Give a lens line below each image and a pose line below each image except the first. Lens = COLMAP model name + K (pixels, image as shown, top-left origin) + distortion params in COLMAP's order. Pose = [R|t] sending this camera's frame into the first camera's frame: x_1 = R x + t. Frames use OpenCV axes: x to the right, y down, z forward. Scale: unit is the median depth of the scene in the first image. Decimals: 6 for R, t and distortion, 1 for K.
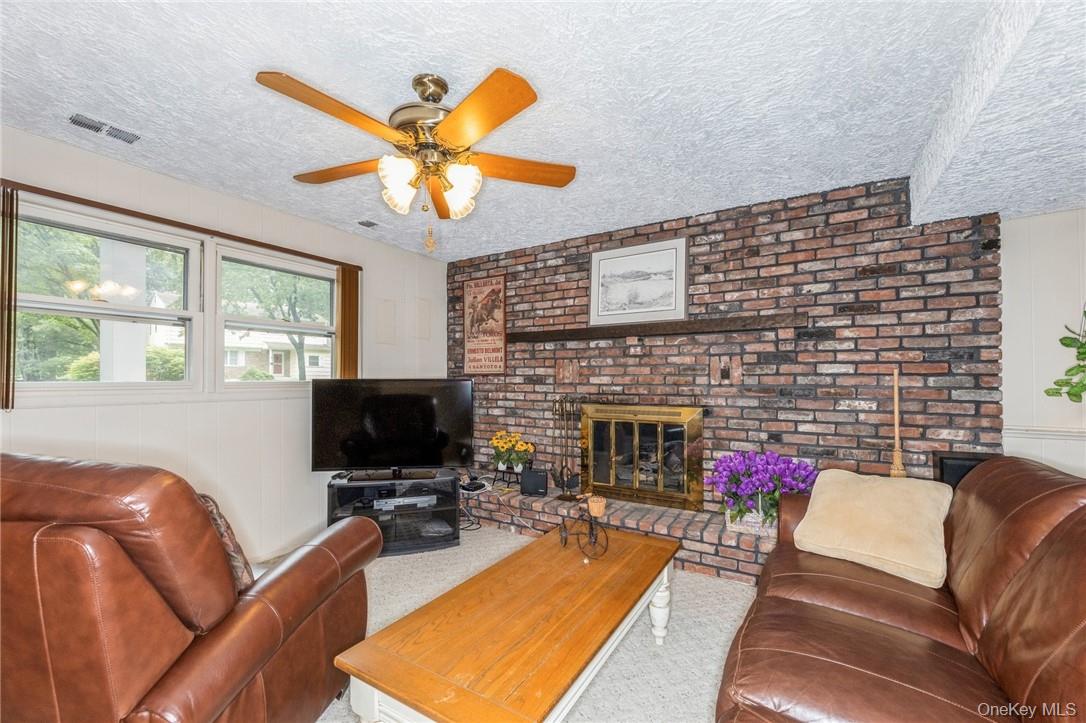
lens RADIAL K [[449.6, 0, 543.5], [0, 449.6, 374.3], [0, 0, 1]] dist [0.003038, 0.000197]
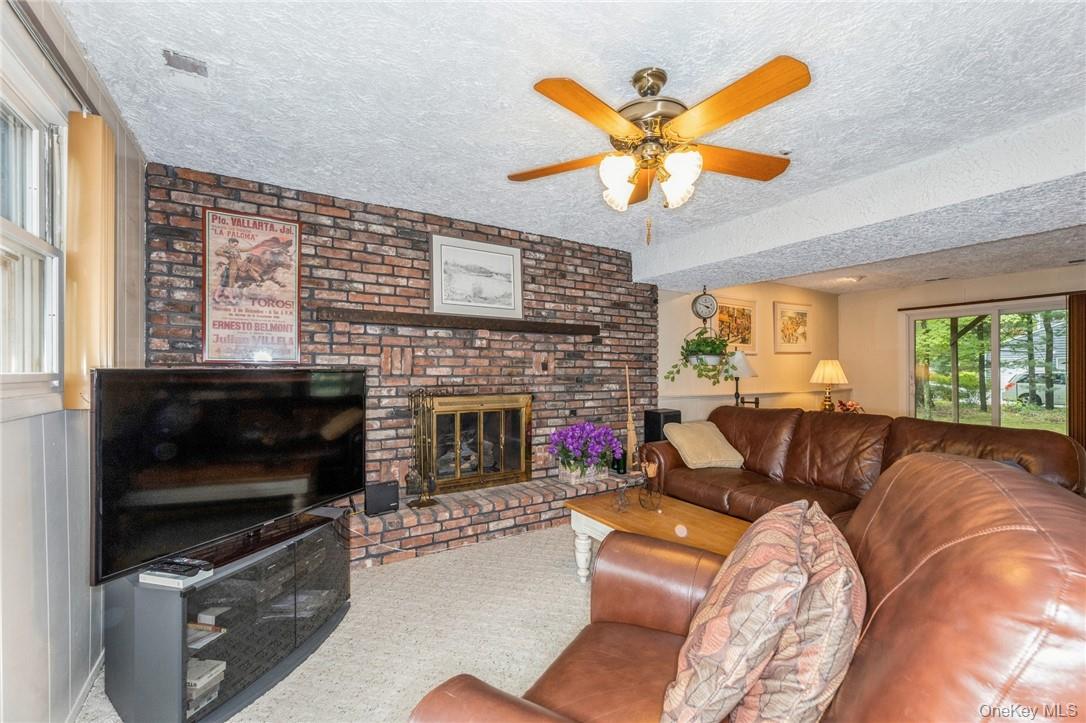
lens RADIAL K [[449.6, 0, 549.0], [0, 449.6, 370.0], [0, 0, 1]] dist [0.003038, 0.000197]
pose [[0.434140, 0.002960, 0.900840, -0.712353], [-0.011010, 0.999937, 0.002020, 0.006178], [-0.900778, -0.010796, 0.434146, 0.433403]]
